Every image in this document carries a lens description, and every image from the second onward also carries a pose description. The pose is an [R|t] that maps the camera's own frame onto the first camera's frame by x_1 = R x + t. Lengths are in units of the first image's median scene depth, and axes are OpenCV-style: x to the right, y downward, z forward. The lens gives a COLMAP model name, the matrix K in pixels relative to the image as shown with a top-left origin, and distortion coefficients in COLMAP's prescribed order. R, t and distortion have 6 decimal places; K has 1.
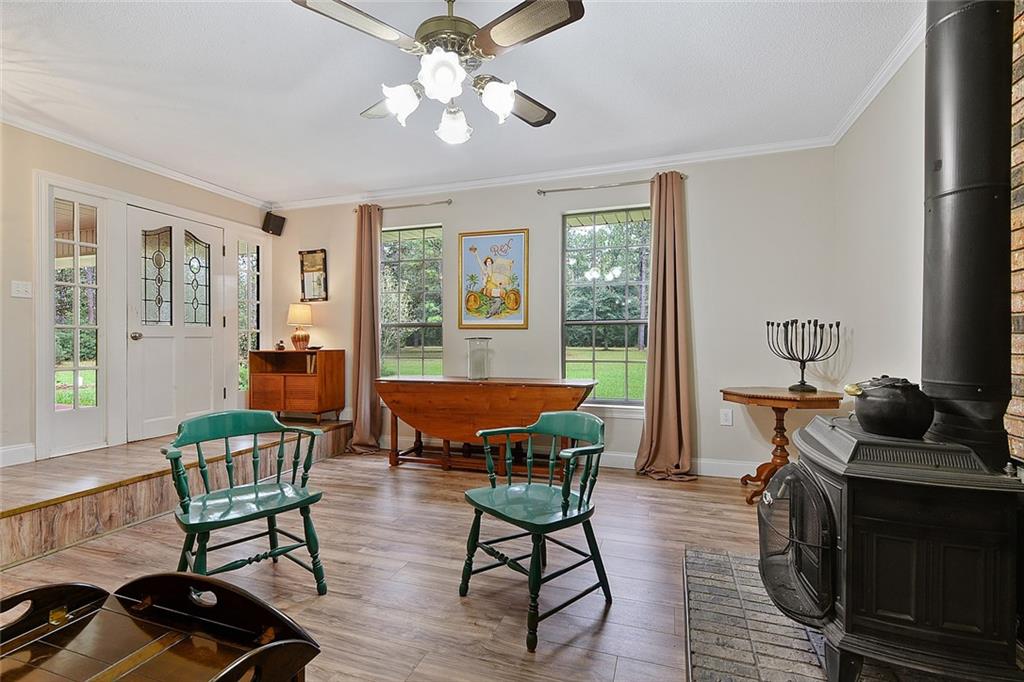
lens RADIAL K [[467.4, 0, 512.0], [0, 467.4, 341.0], [0, 0, 1]] dist [0.000428, 0.000003]
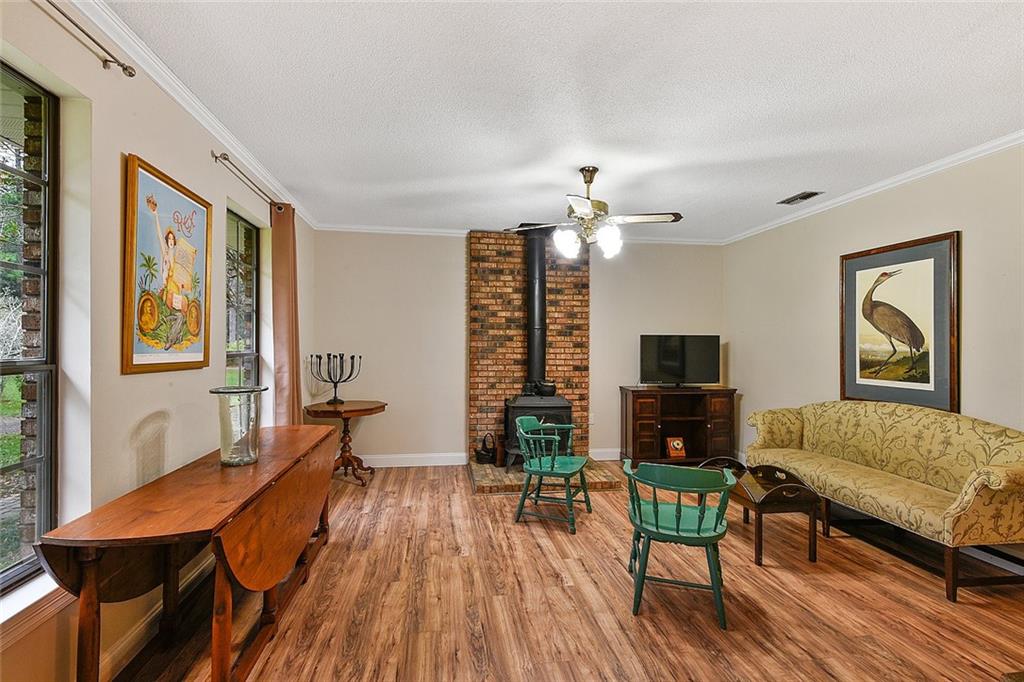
lens RADIAL K [[467.4, 0, 512.0], [0, 467.4, 341.0], [0, 0, 1]] dist [0.000428, 0.000003]
pose [[-0.471593, 0.006023, 0.881796, -0.785038], [-0.003939, 0.999952, -0.008937, -0.064383], [-0.881807, -0.007688, -0.471547, 1.058594]]
